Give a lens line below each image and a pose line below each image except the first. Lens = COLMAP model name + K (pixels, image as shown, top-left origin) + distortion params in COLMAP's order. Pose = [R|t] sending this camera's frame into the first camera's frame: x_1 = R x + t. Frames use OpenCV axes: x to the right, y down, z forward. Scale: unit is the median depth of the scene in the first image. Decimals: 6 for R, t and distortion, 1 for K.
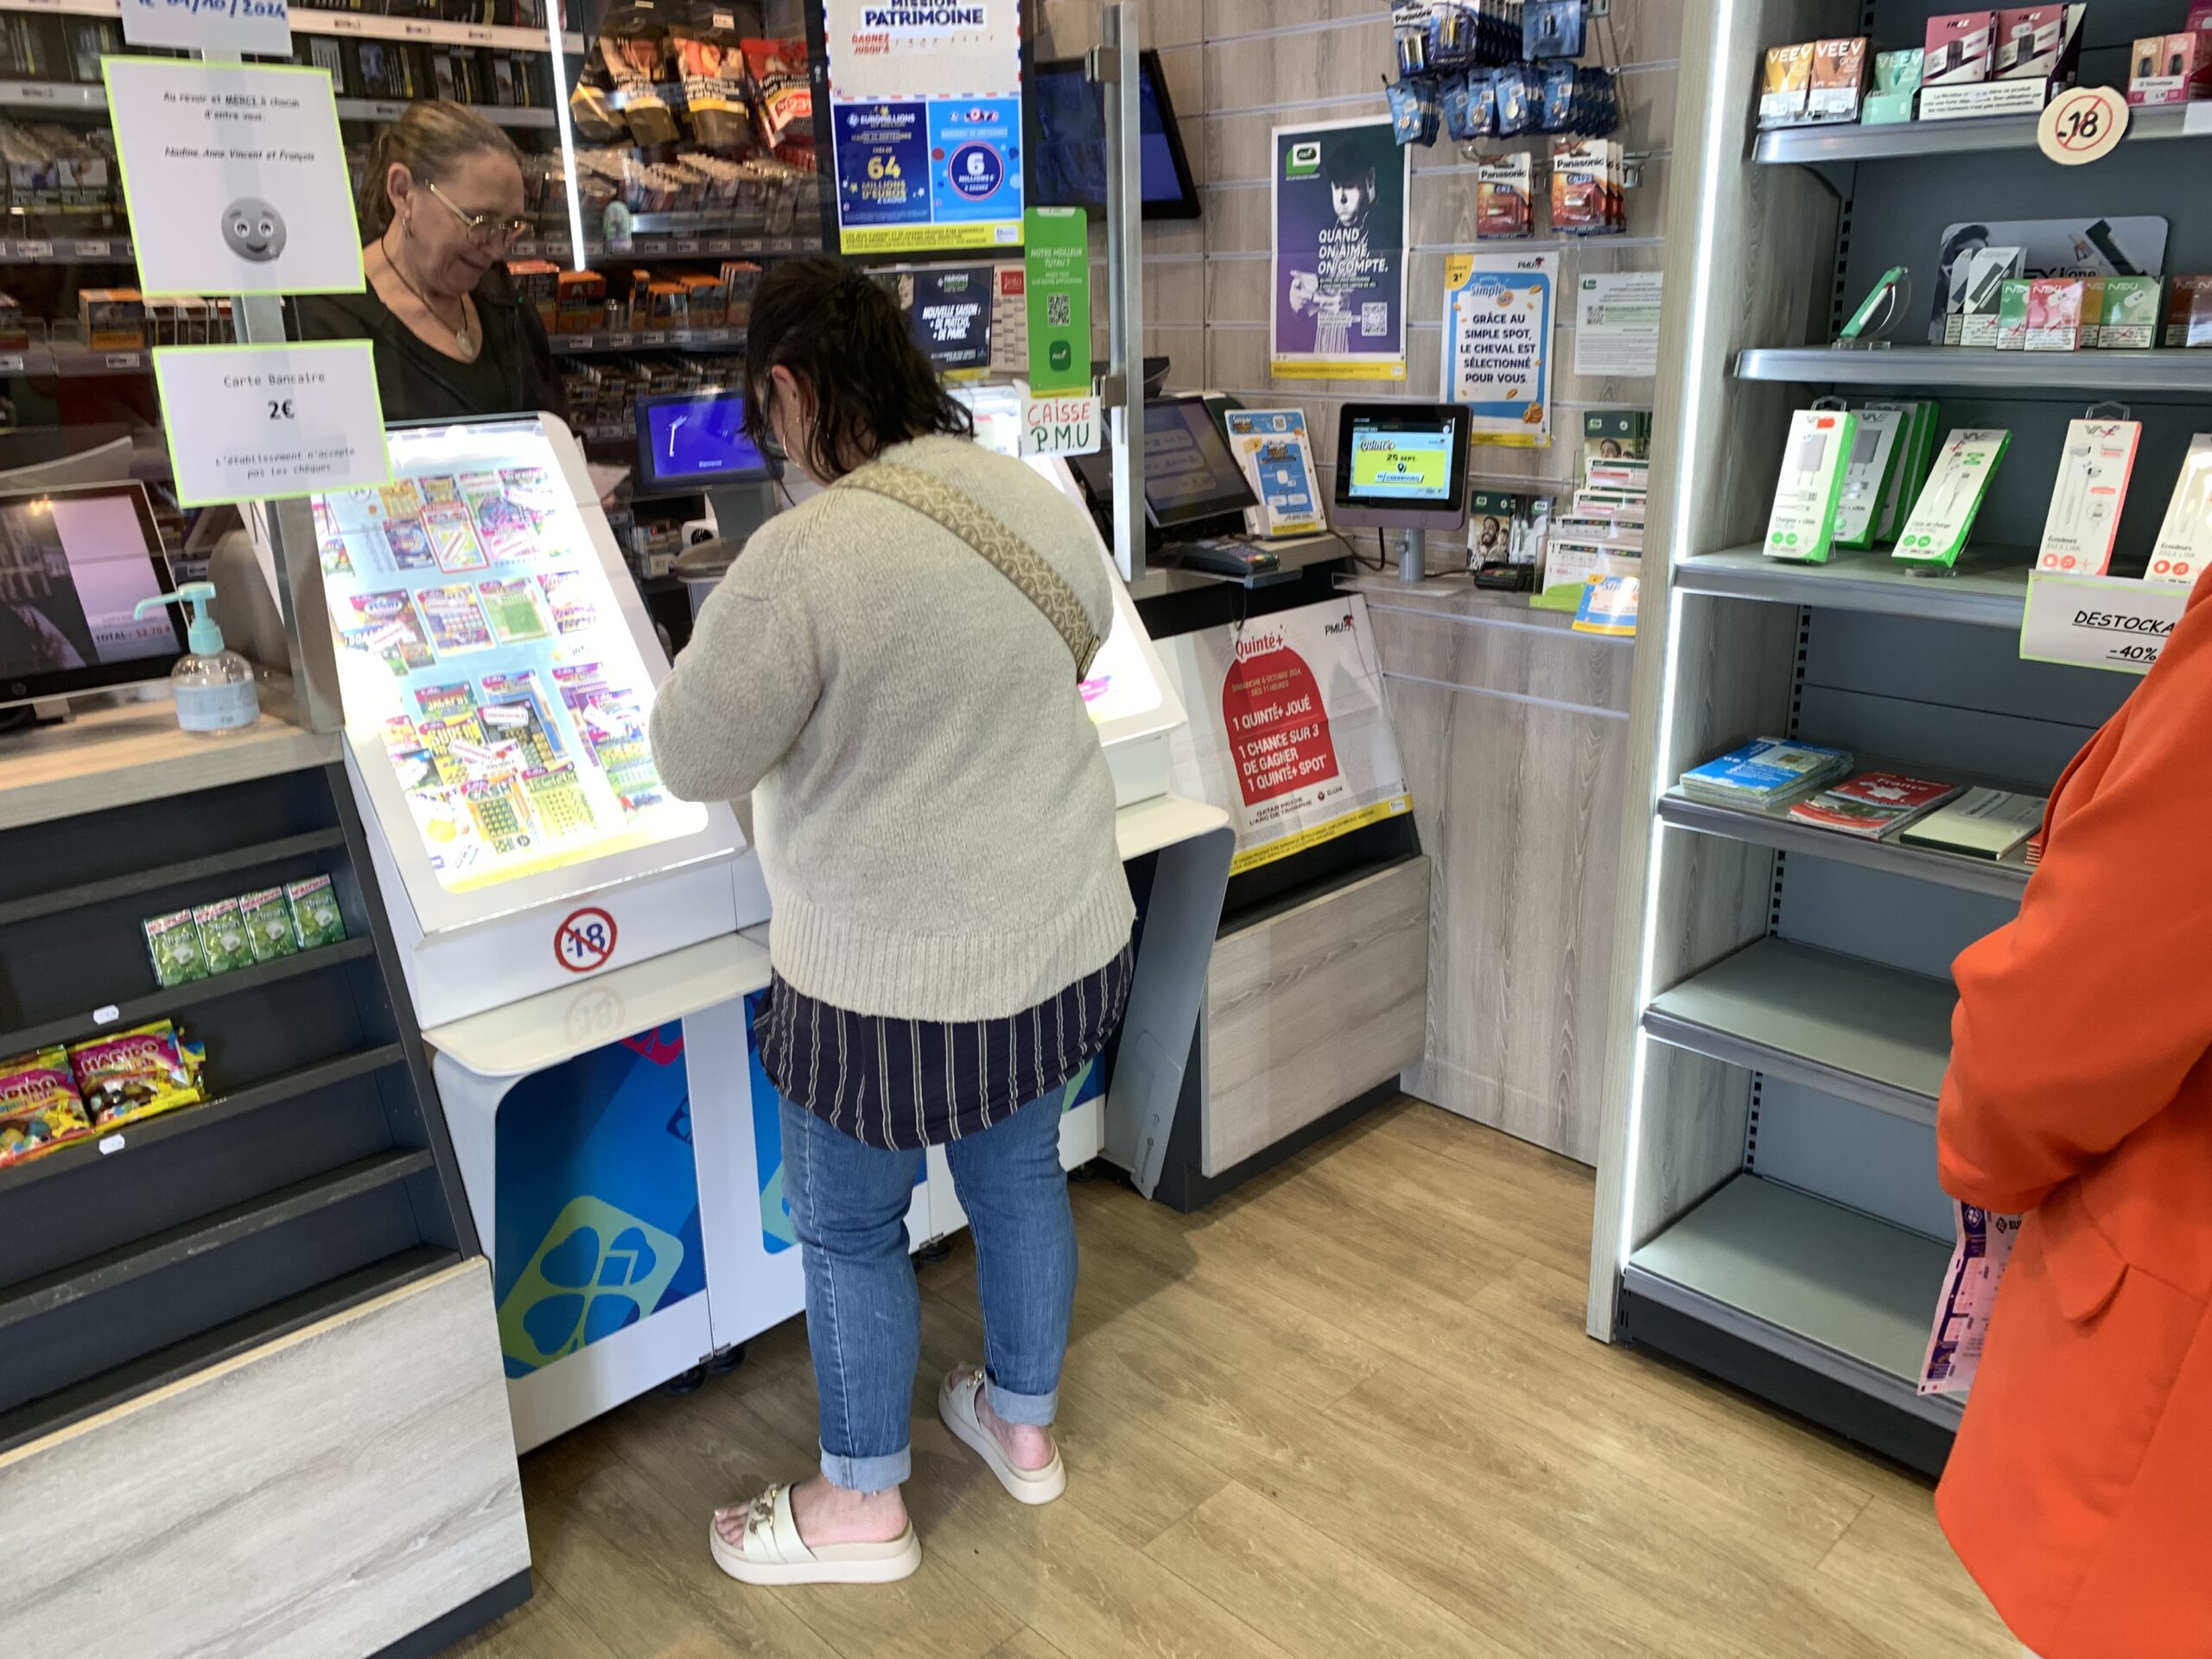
lens RADIAL K [[1699.9, 0, 1108.0], [0, 1699.9, 810.9], [0, 0, 1]] dist [0.032653, -0.037209]
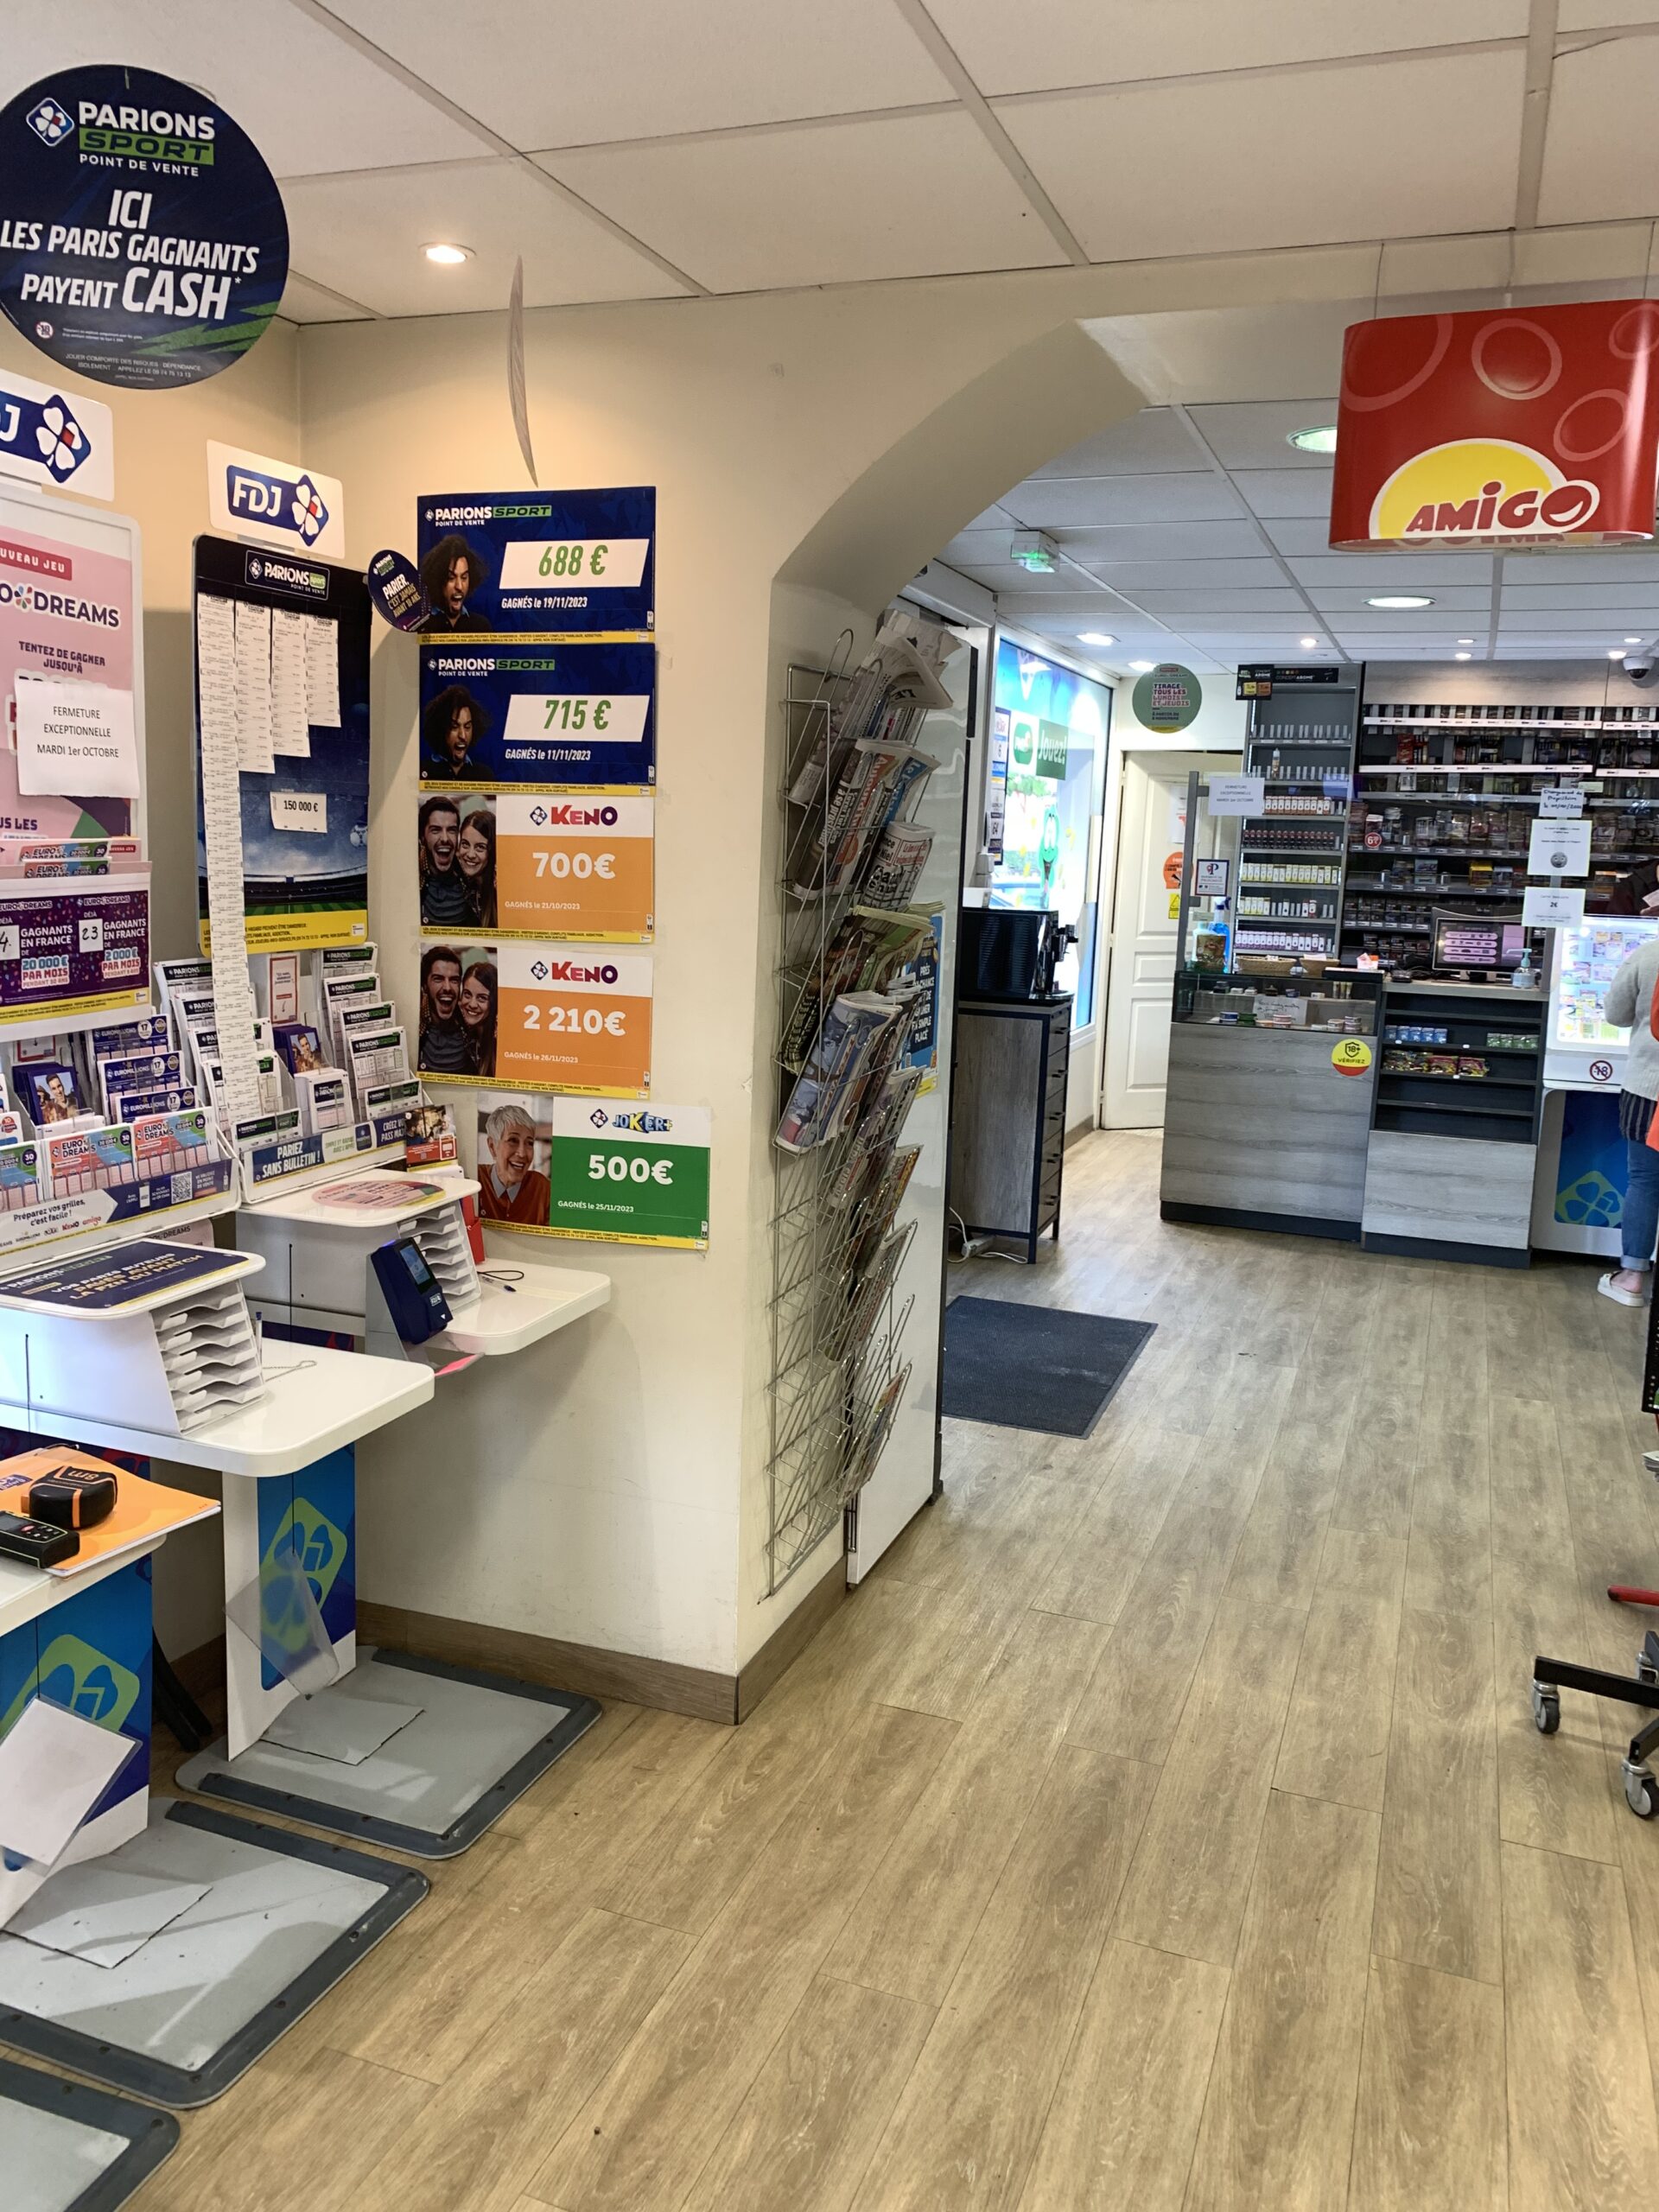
lens RADIAL K [[1699.9, 0, 808.6], [0, 1699.9, 1089.3], [0, 0, 1]] dist [0.032653, -0.037209]
pose [[0.408619, 0.169389, -0.896849, 2.015564], [-0.308680, 0.950372, 0.038859, 0.452214], [0.858922, 0.260960, 0.440627, -1.734511]]
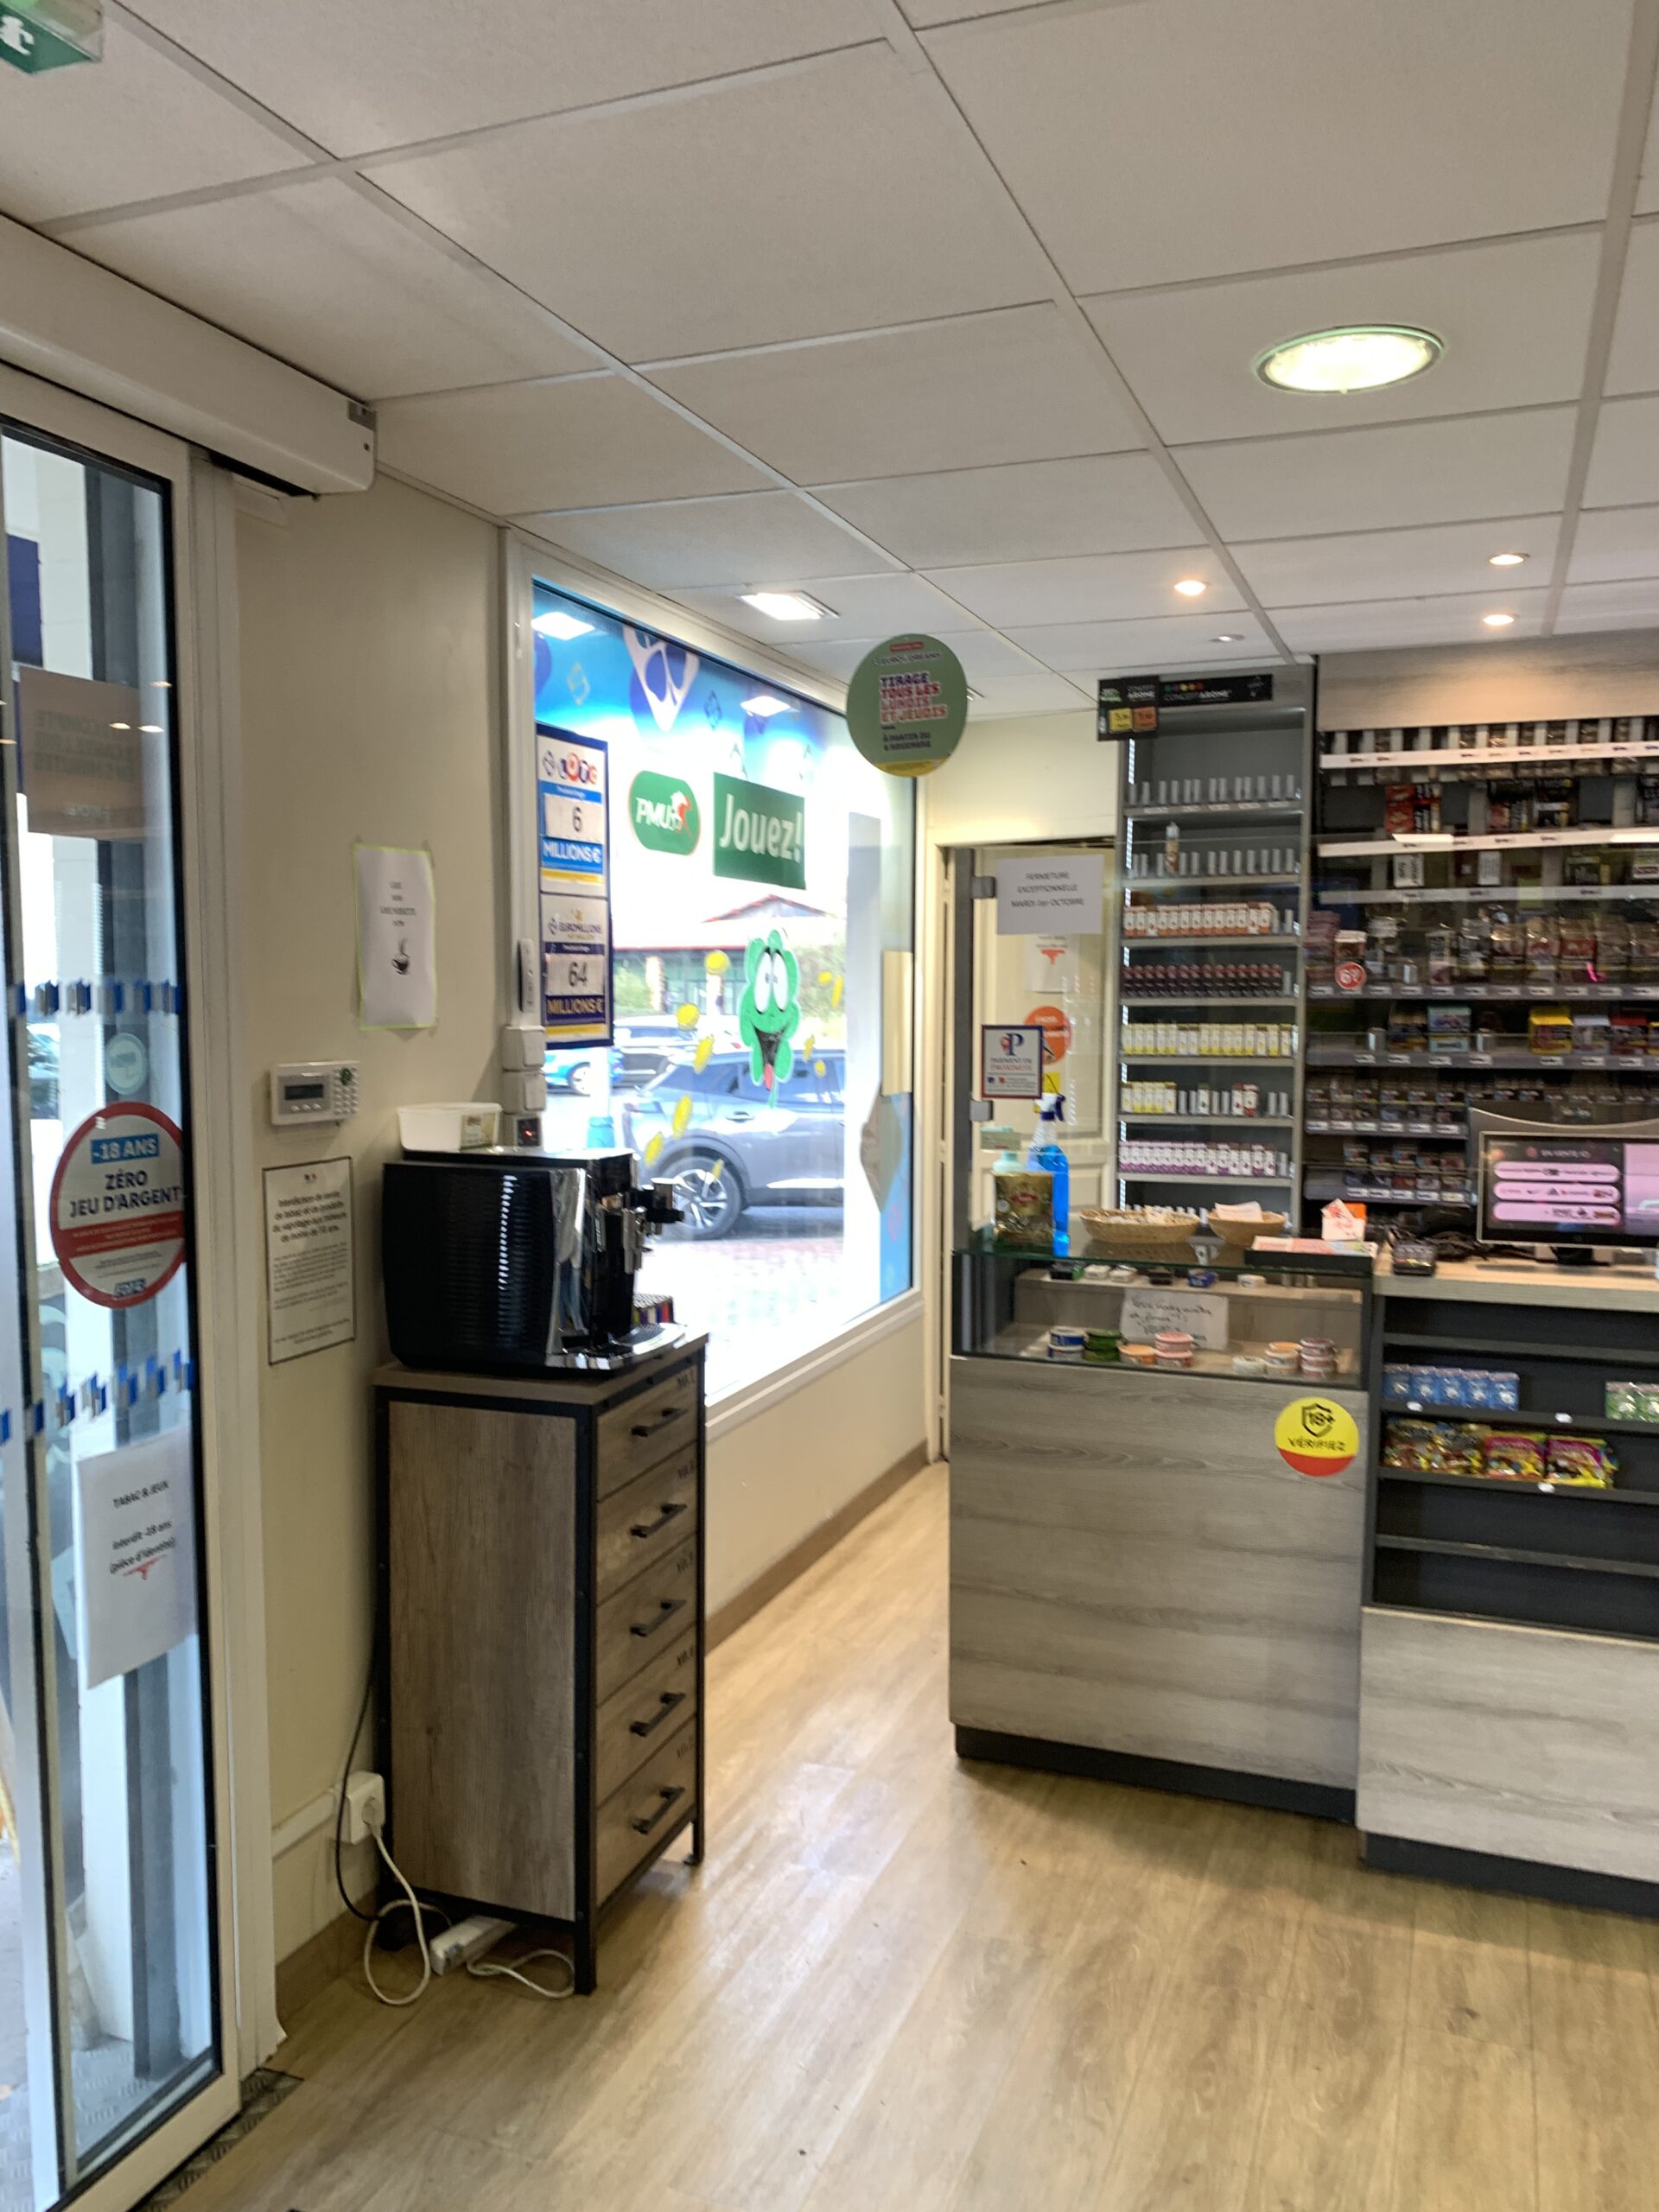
lens RADIAL K [[1699.9, 0, 820.9], [0, 1699.9, 1132.1], [0, 0, 1]] dist [0.032653, -0.037209]
pose [[0.405496, 0.094641, -0.909184, 0.600211], [-0.276354, 0.960775, -0.023243, 0.074506], [0.871321, 0.260682, 0.415745, -0.433211]]
